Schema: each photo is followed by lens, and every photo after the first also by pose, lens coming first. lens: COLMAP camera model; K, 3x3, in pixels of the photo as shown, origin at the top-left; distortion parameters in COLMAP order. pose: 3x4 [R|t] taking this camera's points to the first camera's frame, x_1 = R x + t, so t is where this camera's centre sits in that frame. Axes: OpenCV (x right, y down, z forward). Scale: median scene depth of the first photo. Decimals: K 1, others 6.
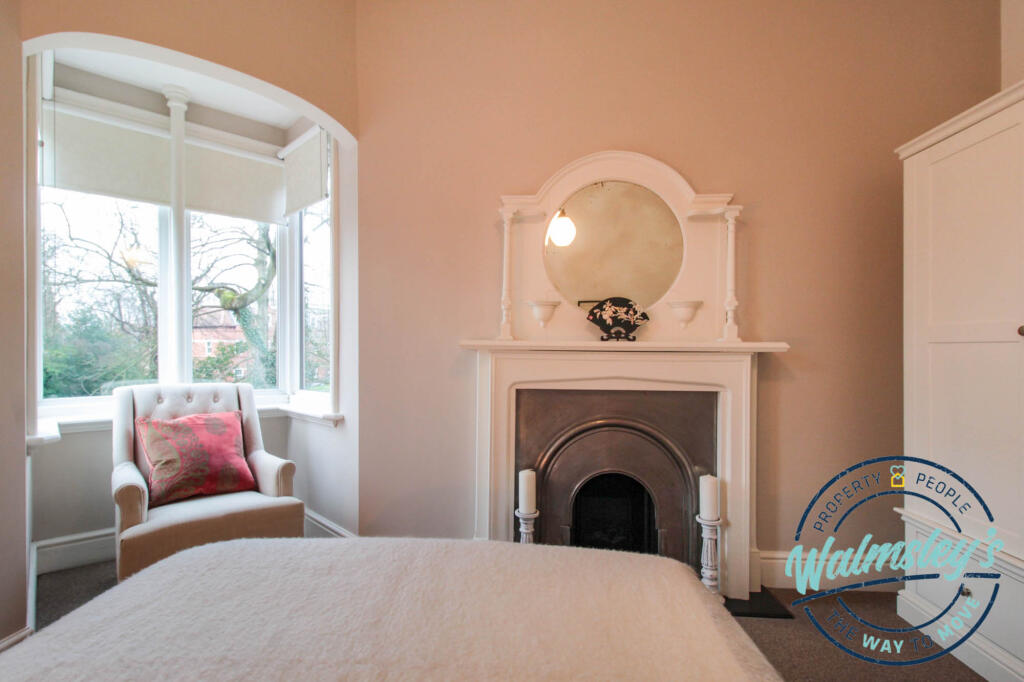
lens RADIAL K [[513.5, 0, 512.0], [0, 513.5, 341.0], [0, 0, 1]] dist [0.028278, 0.000426]
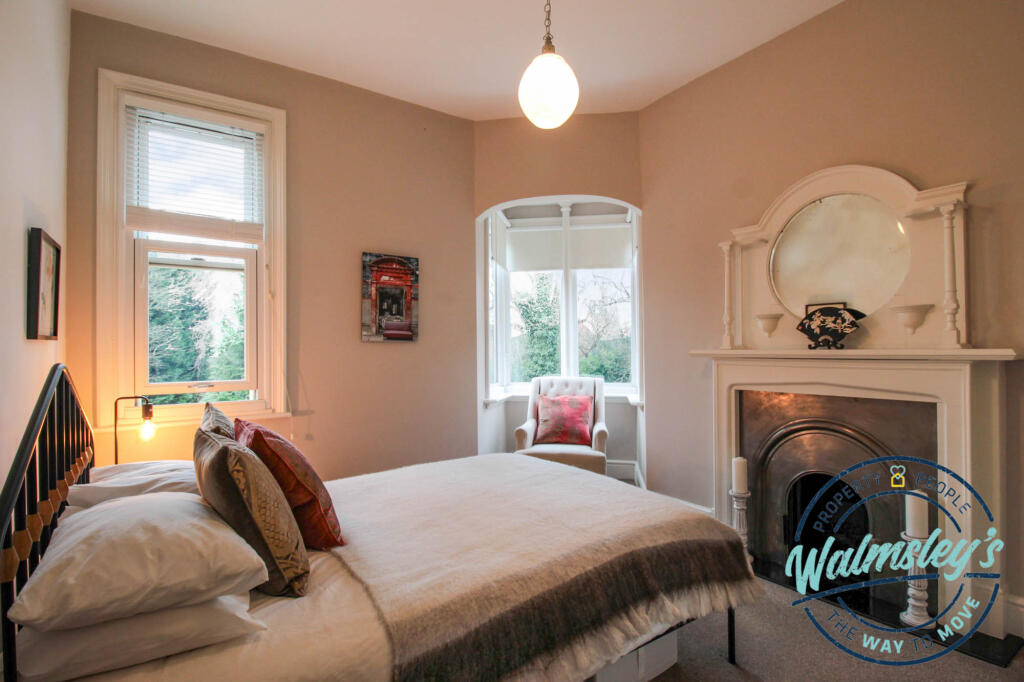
lens RADIAL K [[474.1, 0, 512.0], [0, 474.1, 341.0], [0, 0, 1]] dist [-0.001346, -0.000181]
pose [[0.632807, -0.025332, -0.773895, 0.544624], [0.015743, 0.999679, -0.019850, -0.006983], [0.774149, 0.000378, 0.633003, -0.111354]]
